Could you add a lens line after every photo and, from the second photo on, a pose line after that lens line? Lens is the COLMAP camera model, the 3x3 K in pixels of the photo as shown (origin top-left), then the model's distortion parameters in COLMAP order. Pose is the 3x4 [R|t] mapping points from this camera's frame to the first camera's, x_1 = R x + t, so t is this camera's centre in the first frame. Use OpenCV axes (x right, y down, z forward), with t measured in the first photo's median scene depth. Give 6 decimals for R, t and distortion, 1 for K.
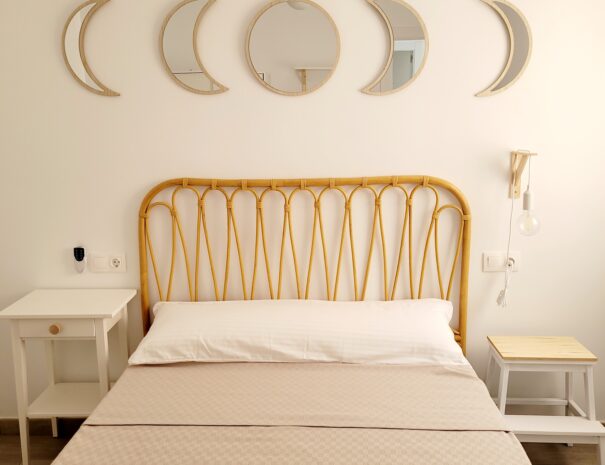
lens RADIAL K [[599.0, 0, 302.5], [0, 599.0, 232.5], [0, 0, 1]] dist [0.021851, 0.016479]
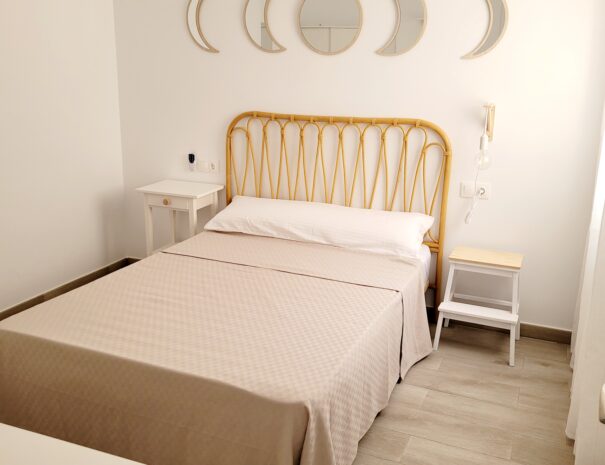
lens RADIAL K [[599.0, 0, 302.5], [0, 599.0, 232.5], [0, 0, 1]] dist [0.021851, 0.016479]
pose [[0.932794, 0.122362, -0.339004, 0.441350], [-0.088353, 0.989537, 0.114060, 0.024362], [0.349413, -0.076442, 0.933845, -0.343483]]
